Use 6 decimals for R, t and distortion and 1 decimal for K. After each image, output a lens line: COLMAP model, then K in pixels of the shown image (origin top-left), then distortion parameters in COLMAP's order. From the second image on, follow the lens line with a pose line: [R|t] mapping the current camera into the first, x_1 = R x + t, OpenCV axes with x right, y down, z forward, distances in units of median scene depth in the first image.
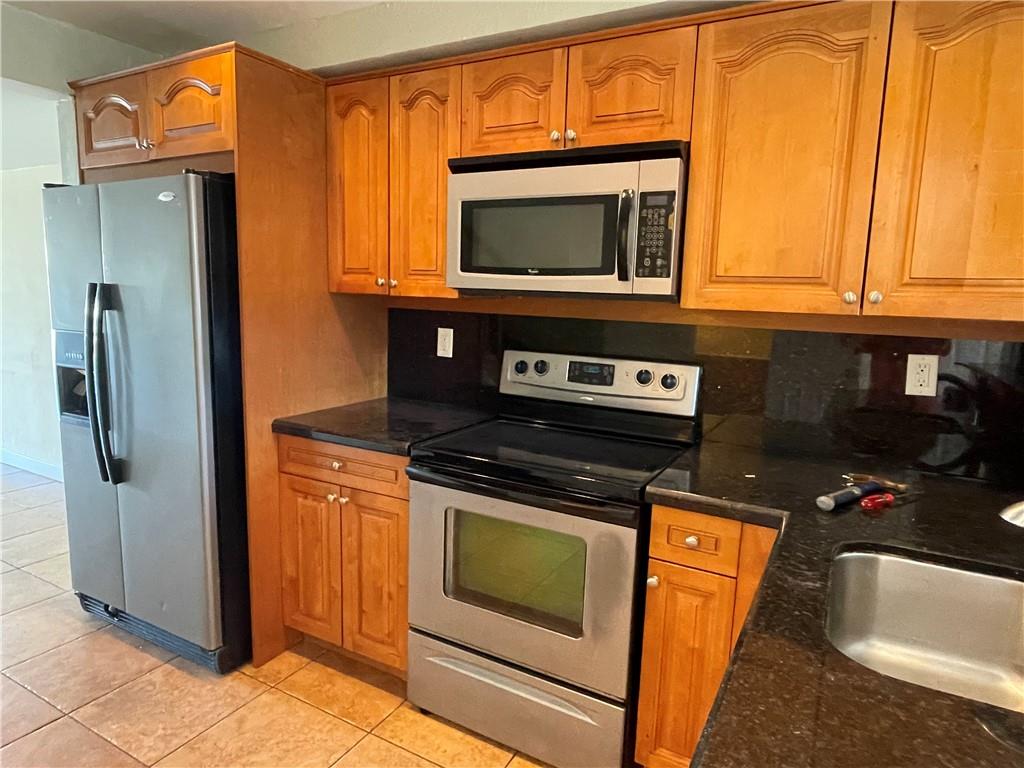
lens RADIAL K [[626.2, 0, 512.0], [0, 626.2, 384.0], [0, 0, 1]] dist [-0.000929, -0.001931]
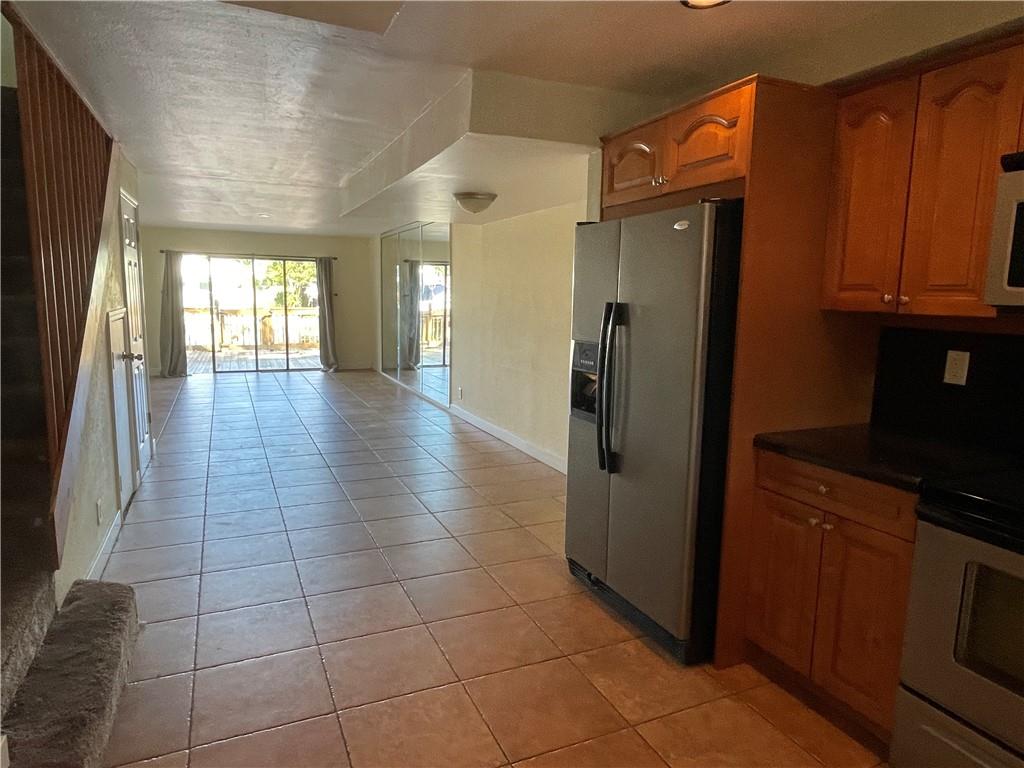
lens RADIAL K [[626.2, 0, 512.0], [0, 626.2, 384.0], [0, 0, 1]] dist [-0.000929, -0.001931]
pose [[0.804309, 0.068309, -0.590272, -0.103453], [-0.080797, 0.996717, 0.005251, 0.001758], [0.588693, 0.043469, 0.807187, -0.062836]]
